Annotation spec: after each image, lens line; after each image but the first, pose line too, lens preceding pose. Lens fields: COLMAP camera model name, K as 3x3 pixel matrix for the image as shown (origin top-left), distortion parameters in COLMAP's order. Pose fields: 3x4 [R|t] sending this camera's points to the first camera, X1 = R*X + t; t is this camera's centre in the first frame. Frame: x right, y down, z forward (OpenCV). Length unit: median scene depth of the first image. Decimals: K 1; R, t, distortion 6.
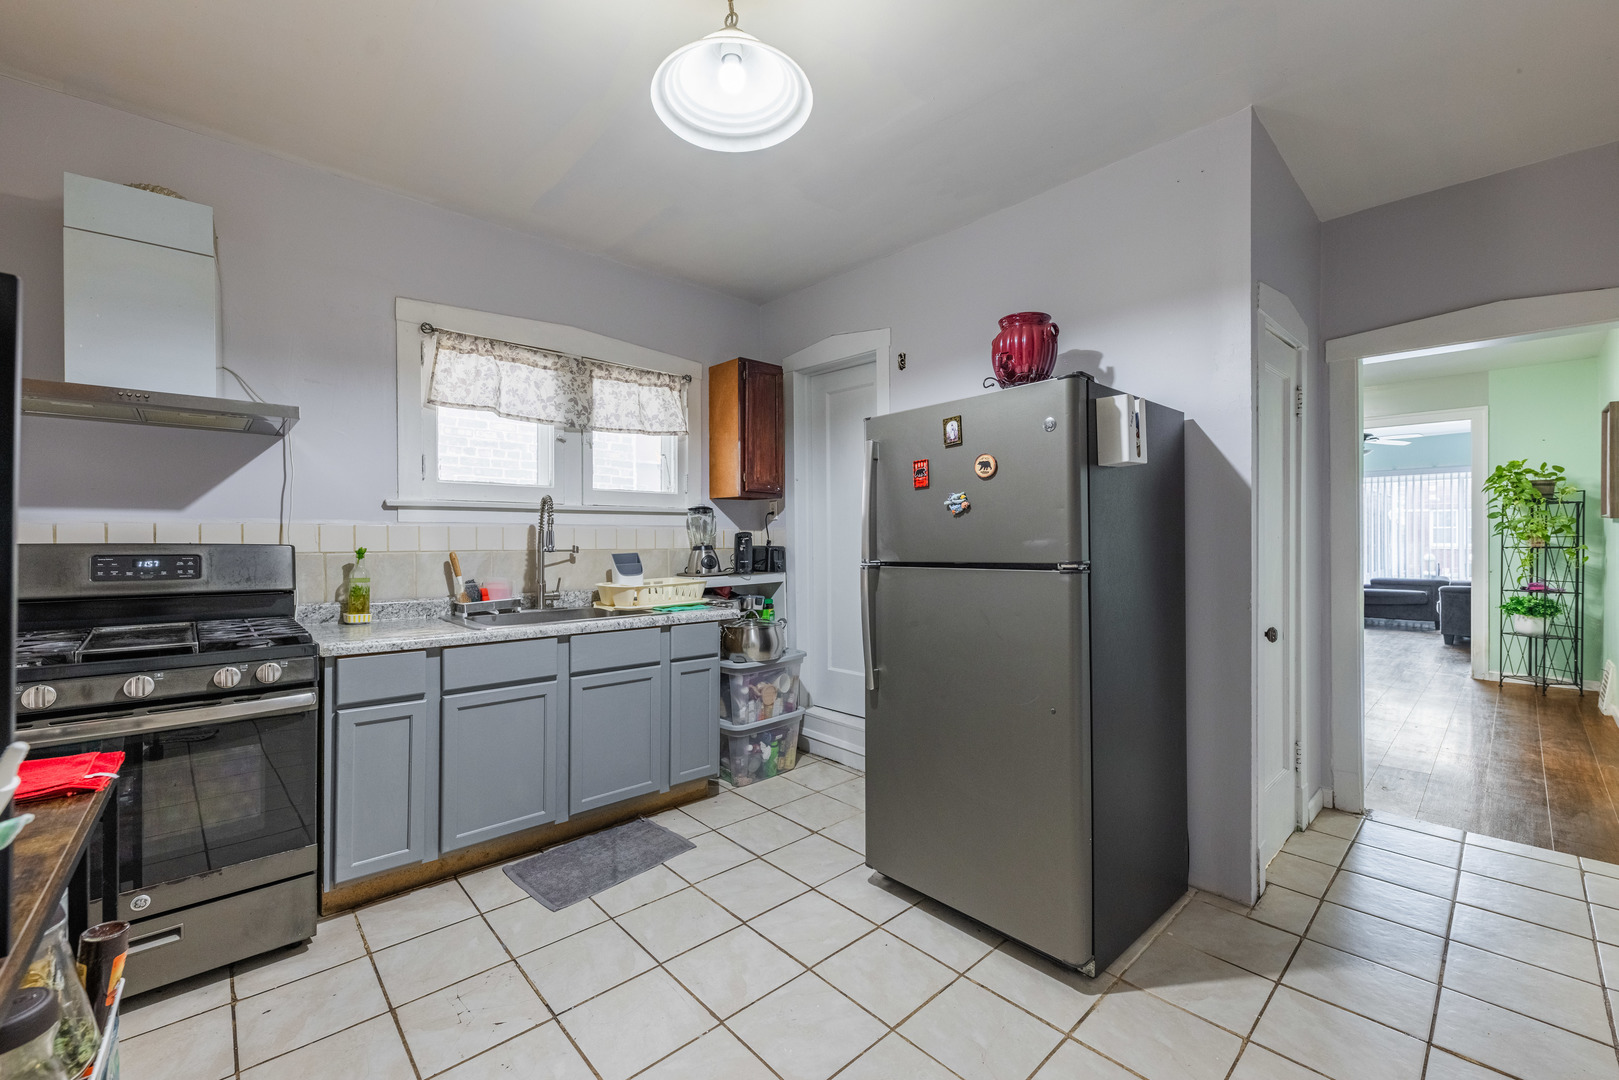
lens RADIAL K [[653.1, 0, 809.8], [0, 653.1, 540.7], [0, 0, 1]] dist [0.000010, -0.000538]
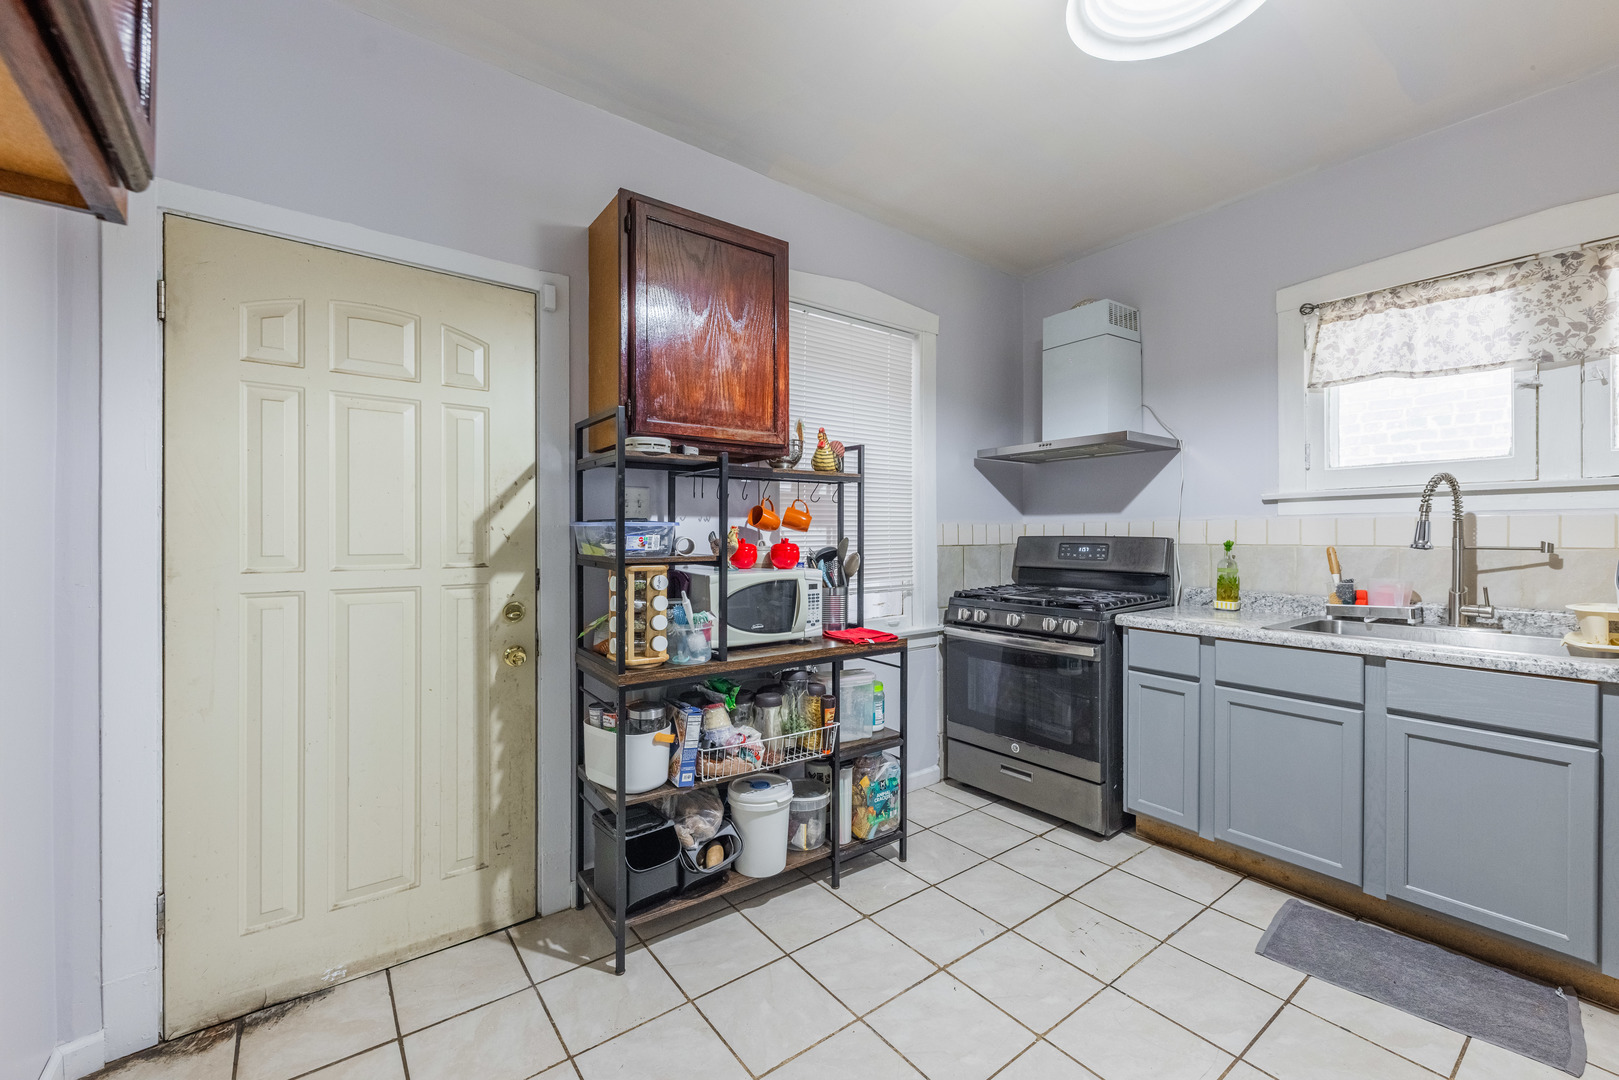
lens RADIAL K [[653.1, 0, 807.6], [0, 653.1, 536.4], [0, 0, 1]] dist [0.000010, -0.000538]
pose [[-0.094926, 0.004491, -0.995474, 0.462652], [0.002332, 0.999988, 0.004288, -0.002520], [0.995482, -0.001915, -0.094936, 0.404693]]
